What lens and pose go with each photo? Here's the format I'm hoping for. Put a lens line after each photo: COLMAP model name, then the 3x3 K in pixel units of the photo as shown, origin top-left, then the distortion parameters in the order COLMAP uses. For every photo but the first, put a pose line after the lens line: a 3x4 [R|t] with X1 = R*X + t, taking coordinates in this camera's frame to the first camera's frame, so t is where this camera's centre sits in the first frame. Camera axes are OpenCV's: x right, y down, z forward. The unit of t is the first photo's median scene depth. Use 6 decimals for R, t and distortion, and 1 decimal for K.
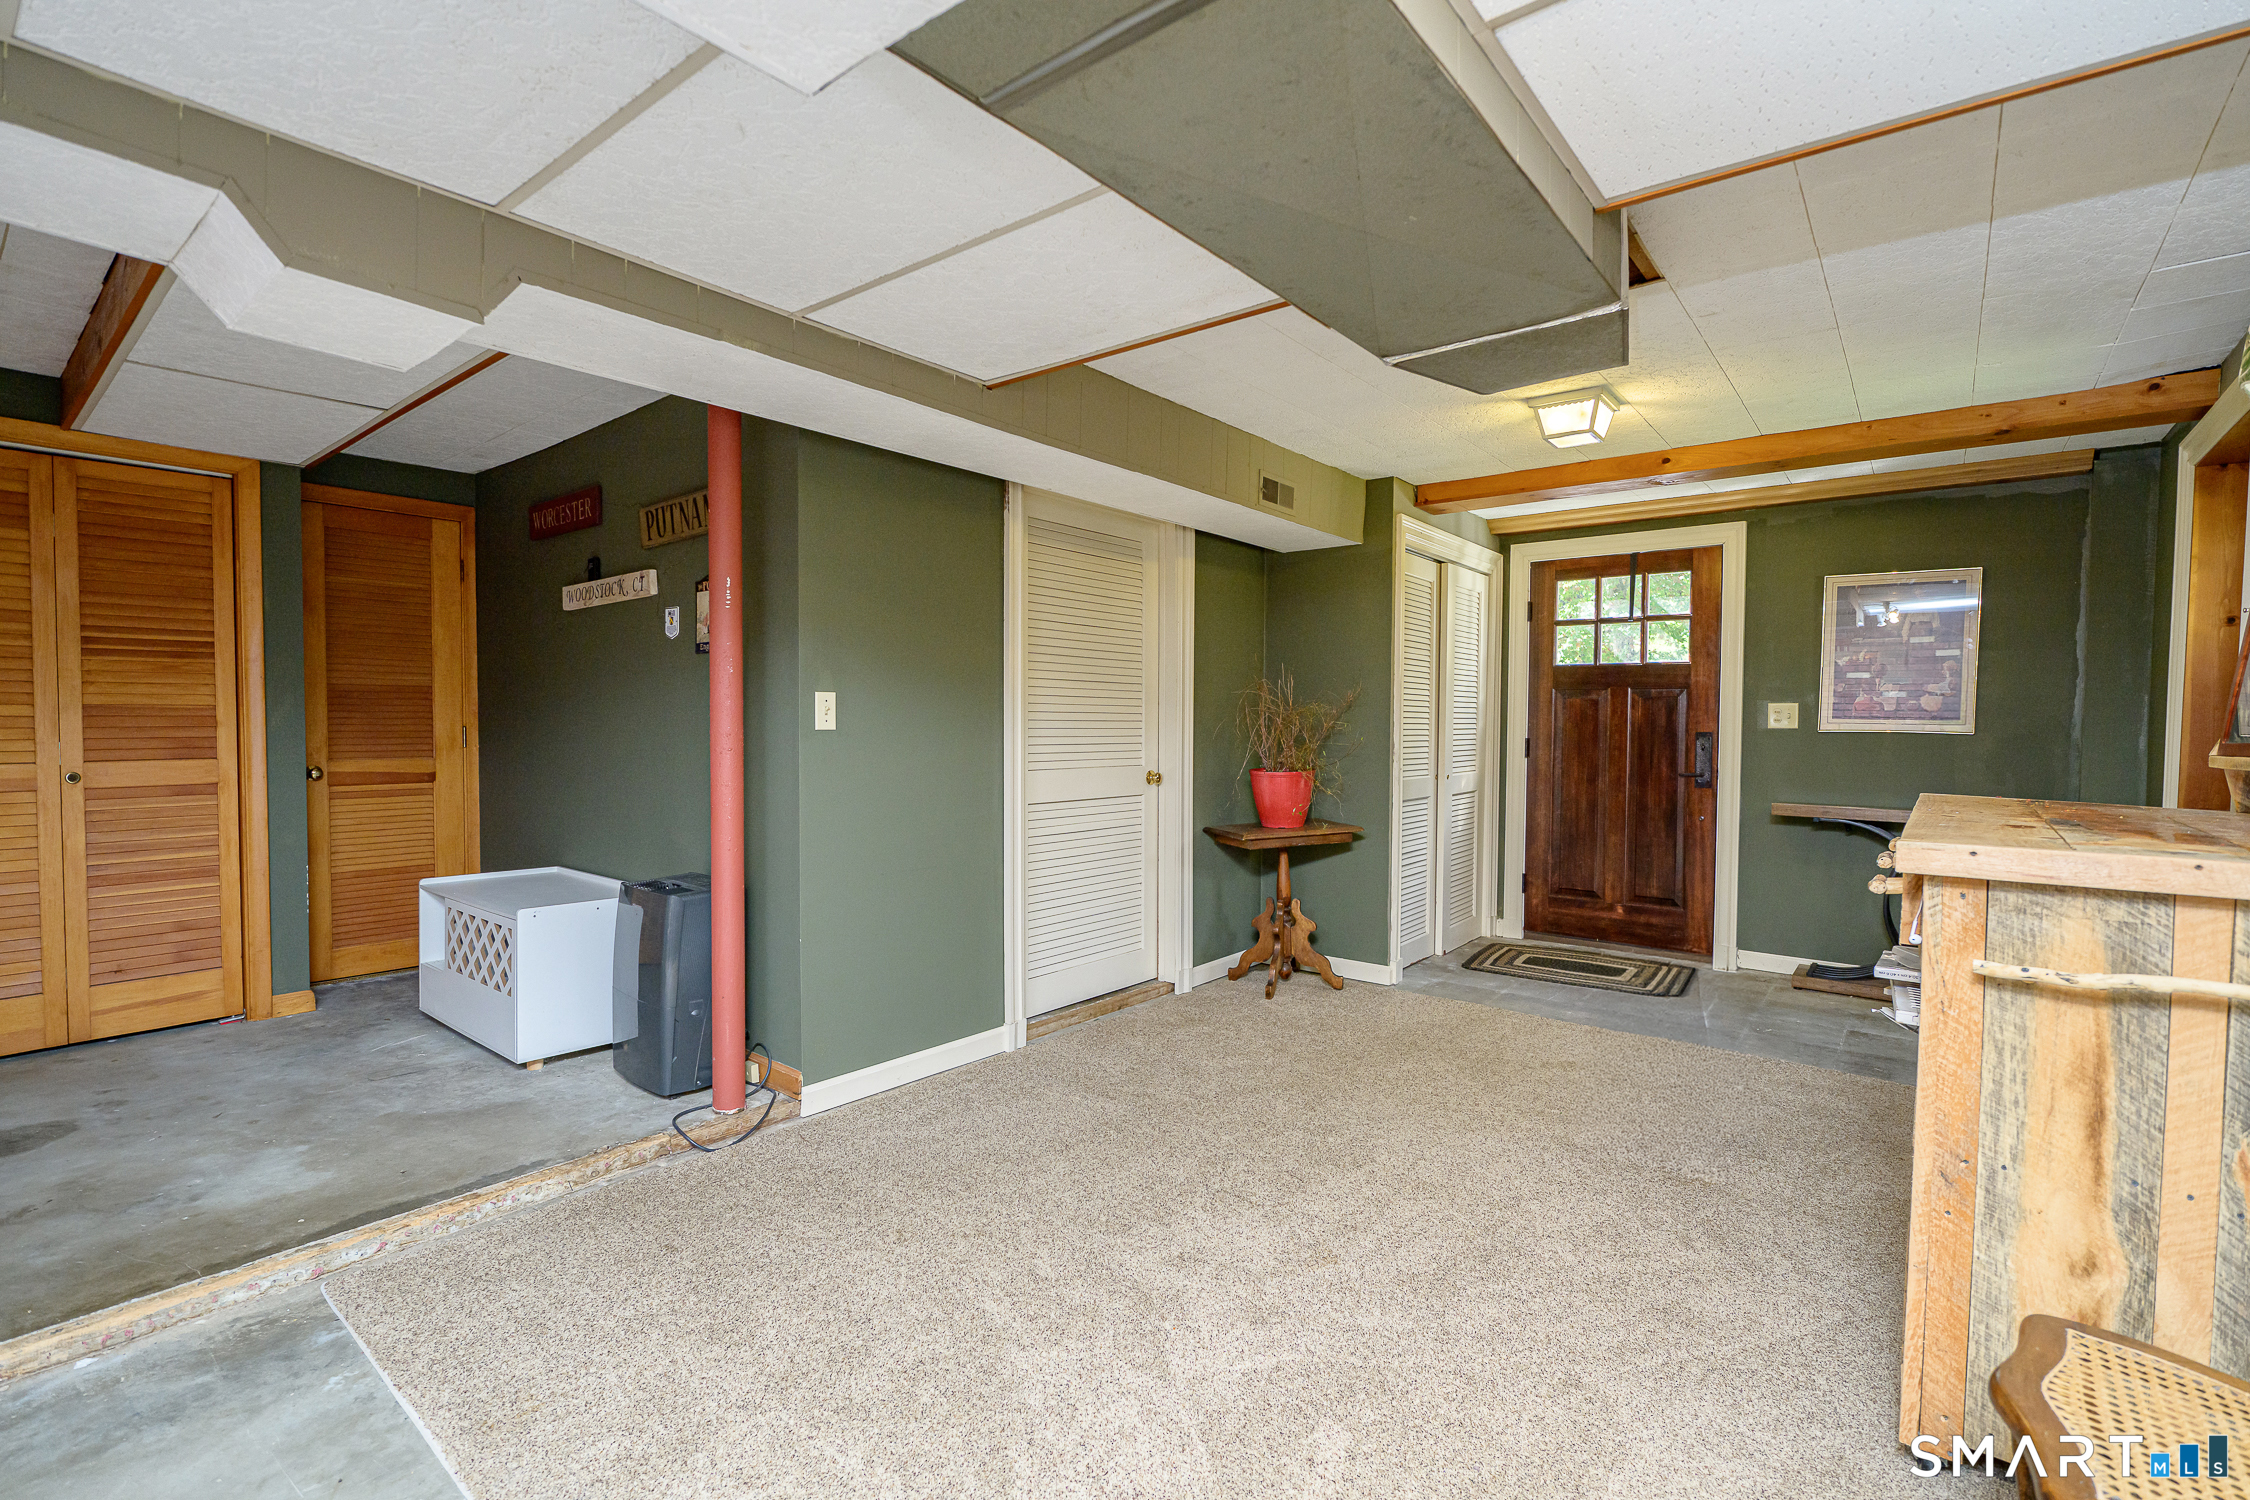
lens RADIAL K [[999.5, 0, 1125.0], [0, 999.5, 750.0], [0, 0, 1]] dist [0.000811, -0.000608]
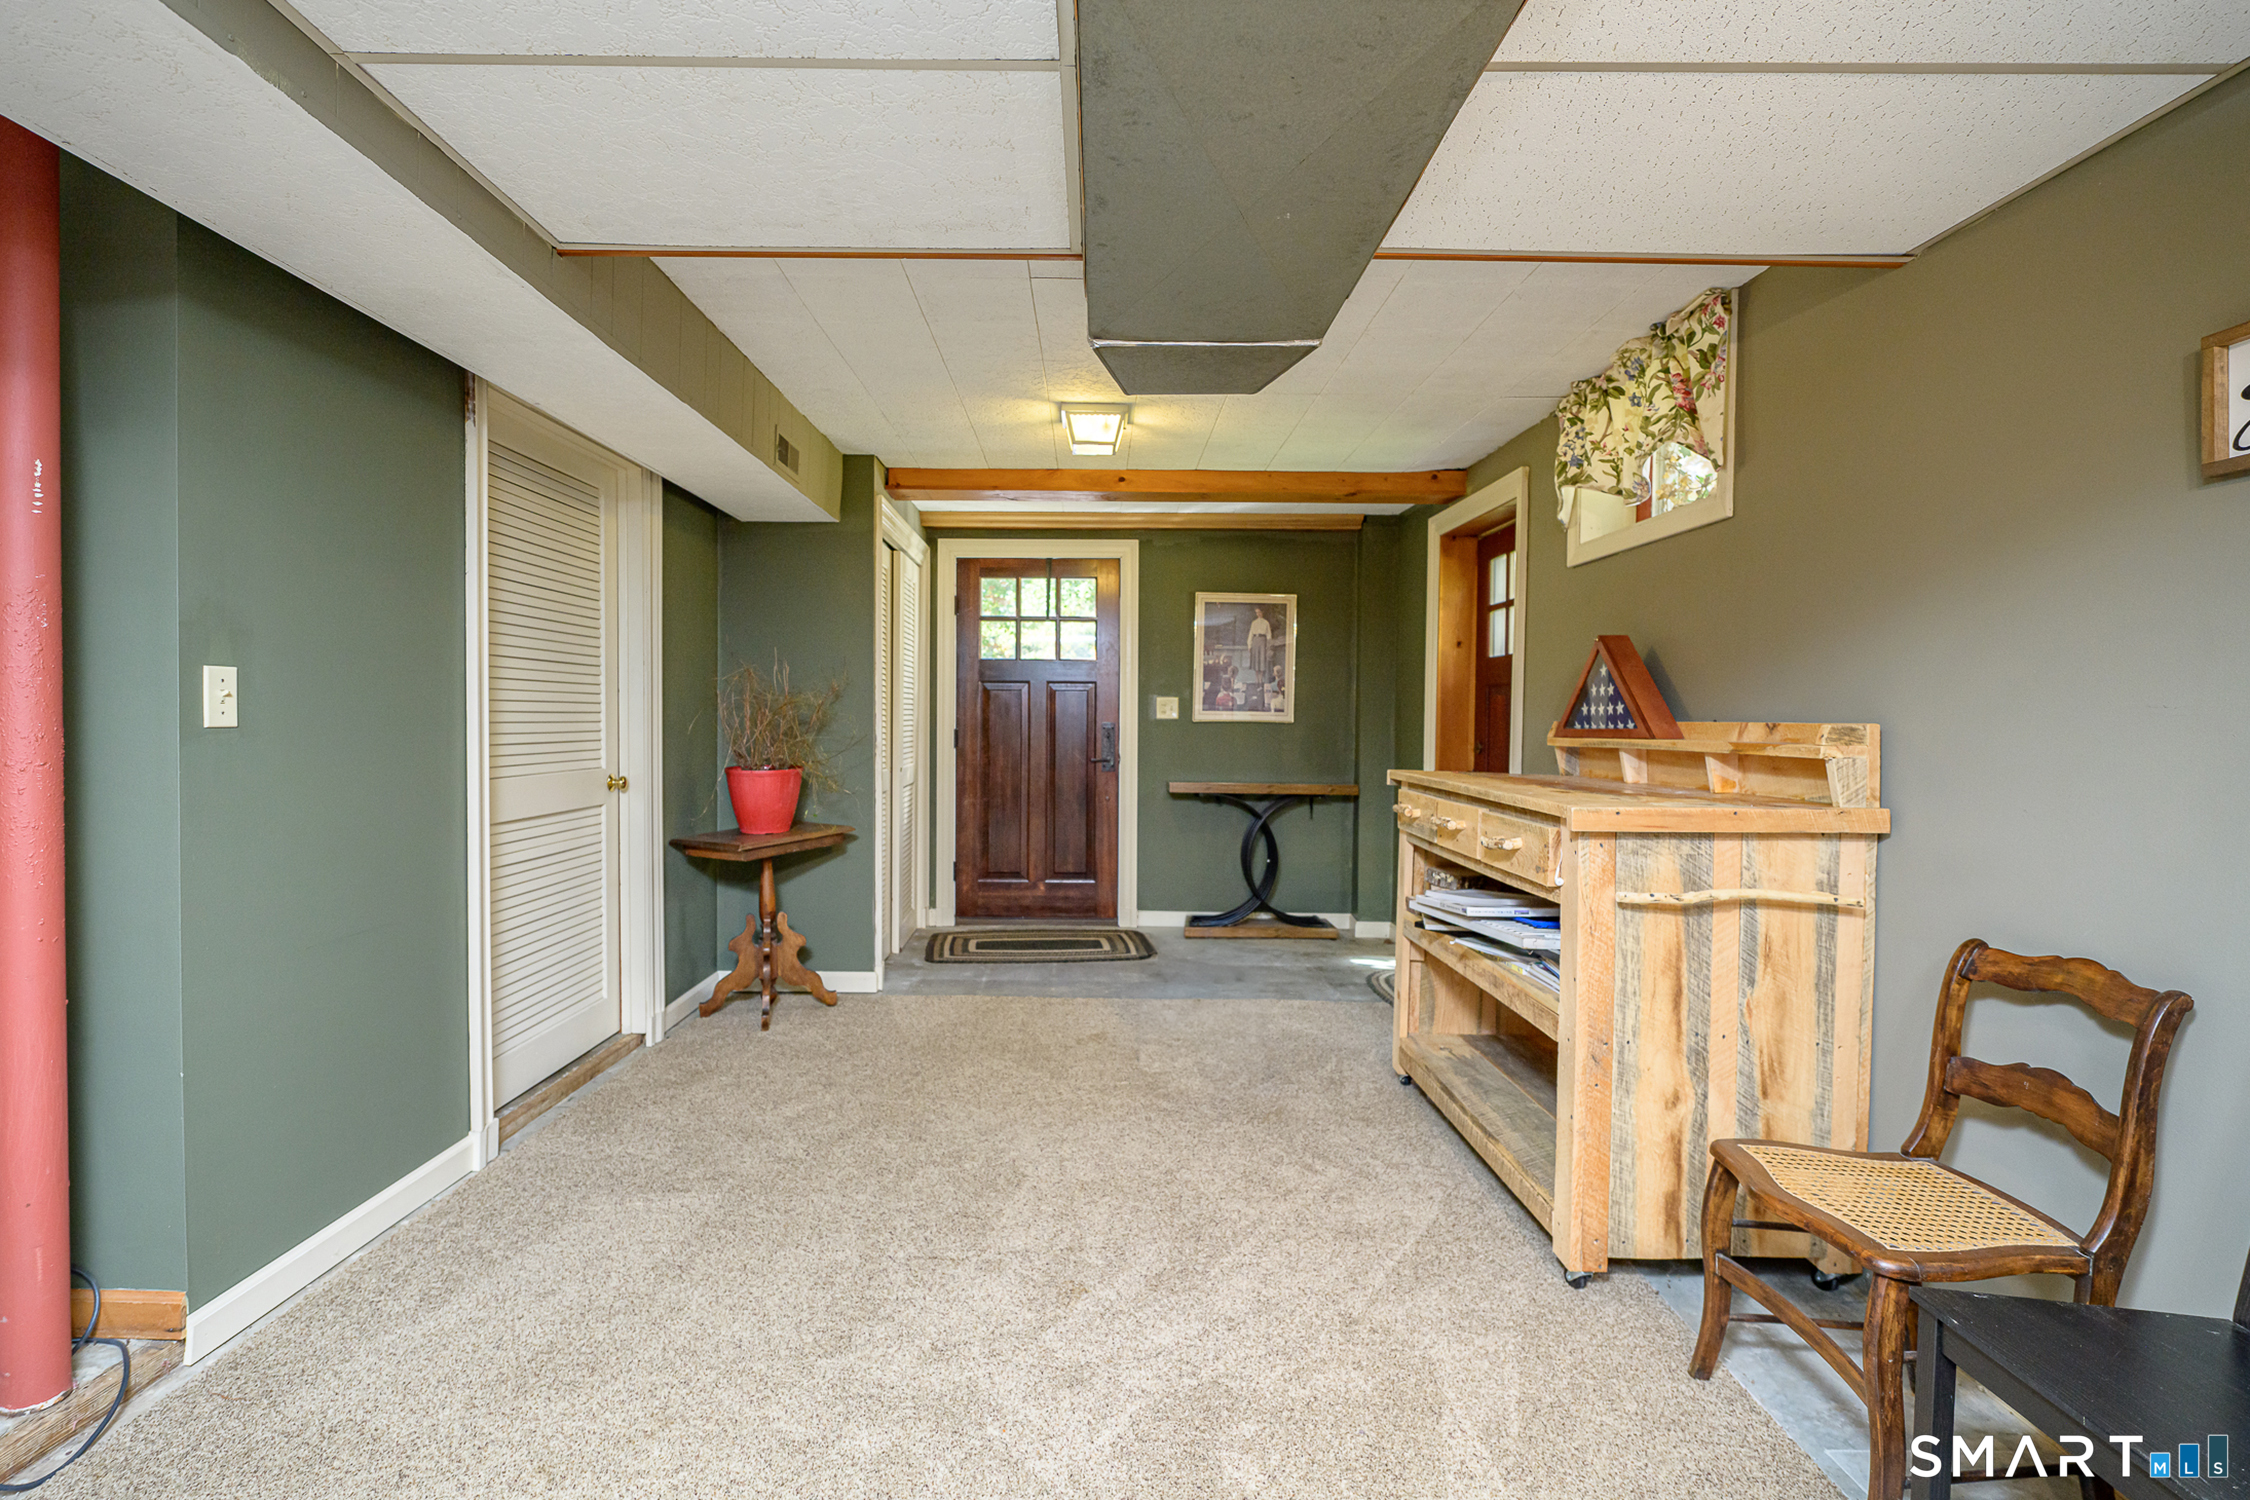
lens RADIAL K [[1030.6, 0, 1073.4], [0, 1030.6, 732.5], [0, 0, 1]] dist [-0.001900, -0.001069]
pose [[0.787597, -0.011417, 0.616085, -0.192526], [0.016591, 0.999859, -0.002680, -0.004312], [-0.615968, 0.012332, 0.787675, 0.119480]]
